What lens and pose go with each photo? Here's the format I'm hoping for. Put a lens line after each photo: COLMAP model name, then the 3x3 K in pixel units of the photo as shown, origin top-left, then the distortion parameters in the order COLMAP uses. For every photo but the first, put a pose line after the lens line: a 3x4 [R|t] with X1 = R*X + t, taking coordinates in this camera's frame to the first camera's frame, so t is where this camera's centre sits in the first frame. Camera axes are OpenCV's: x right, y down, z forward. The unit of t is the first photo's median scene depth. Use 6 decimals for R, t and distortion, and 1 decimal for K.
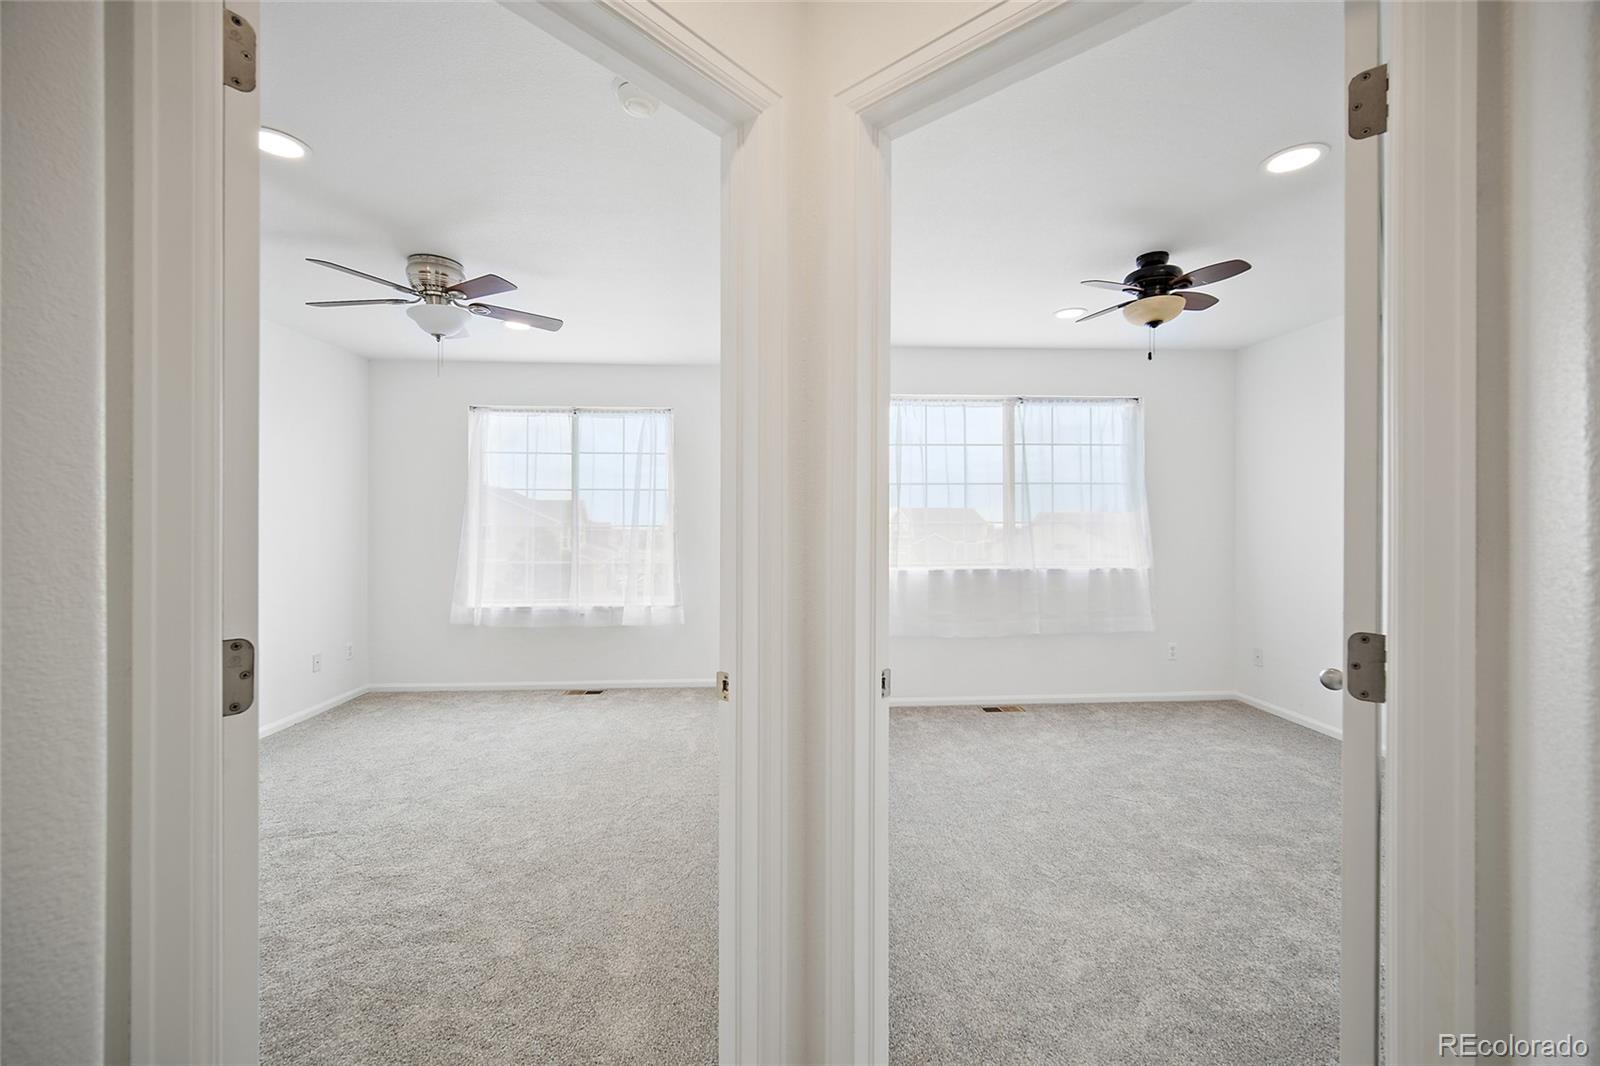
lens RADIAL K [[636.5, 0, 805.4], [0, 636.5, 521.4], [0, 0, 1]] dist [-0.002213, 0.001752]
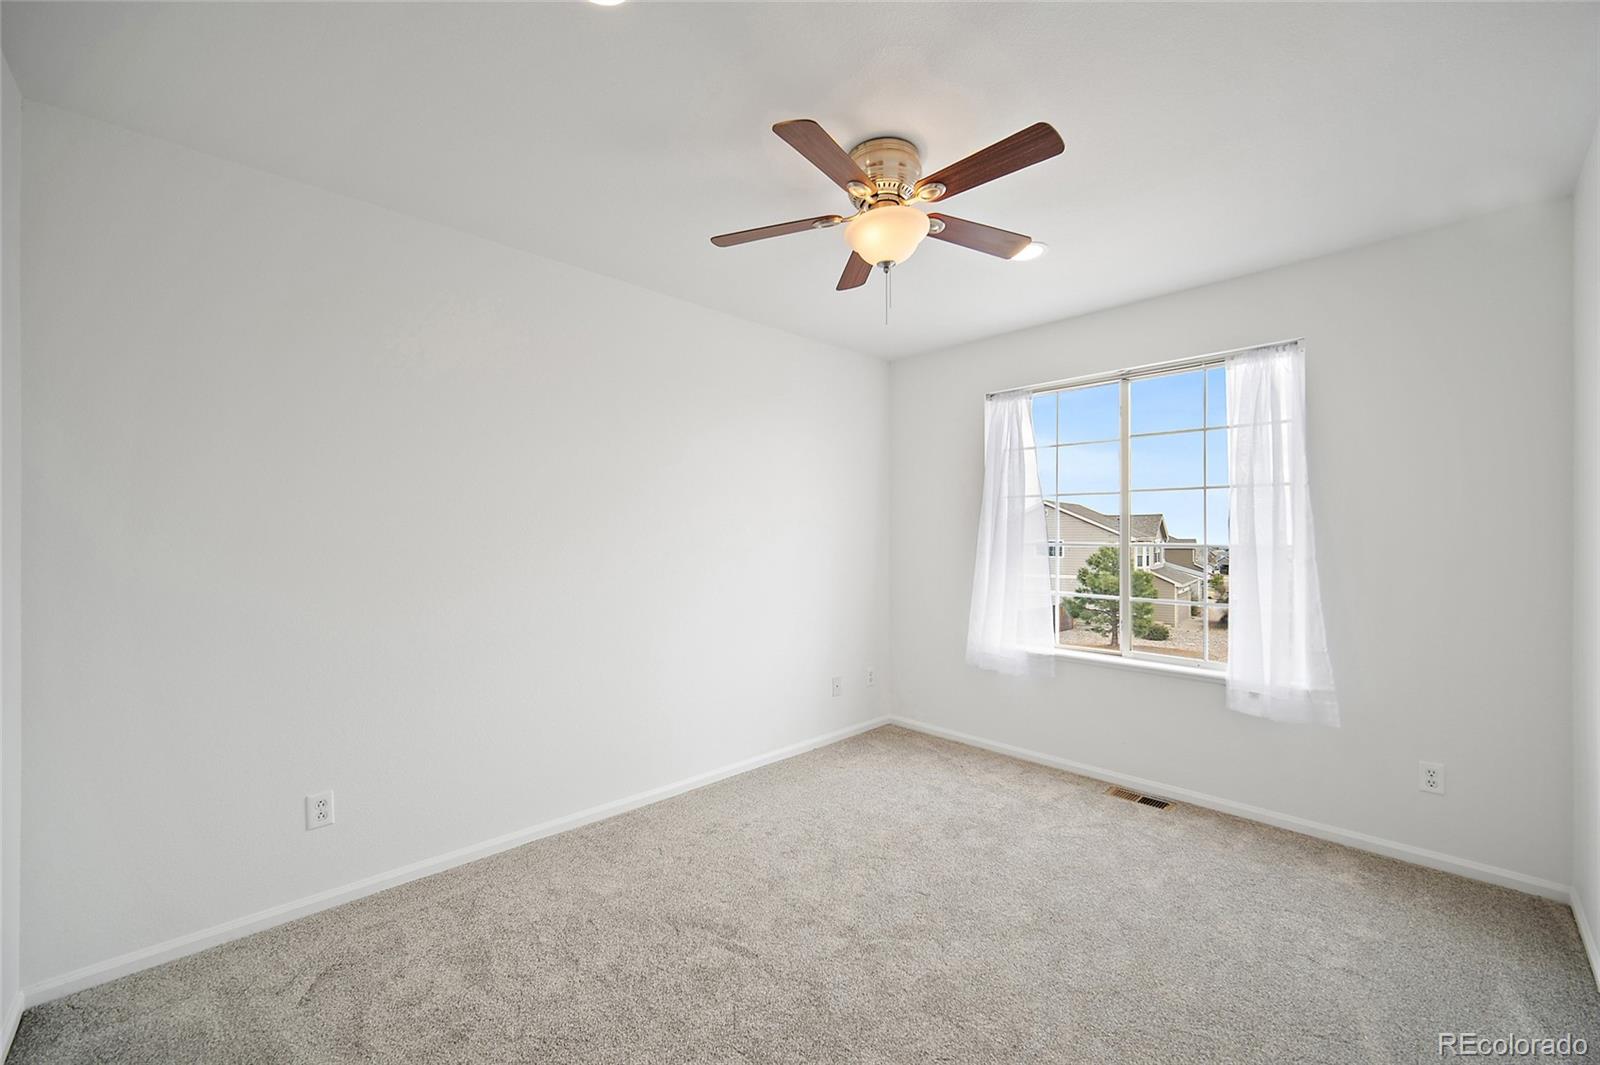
lens RADIAL K [[636.5, 0, 799.0], [0, 636.5, 533.2], [0, 0, 1]] dist [-0.002213, 0.001752]
pose [[0.653855, 0.000665, -0.756620, -0.091065], [-0.004428, 0.999986, -0.002948, -0.003443], [0.756607, 0.005278, 0.653849, 0.350953]]
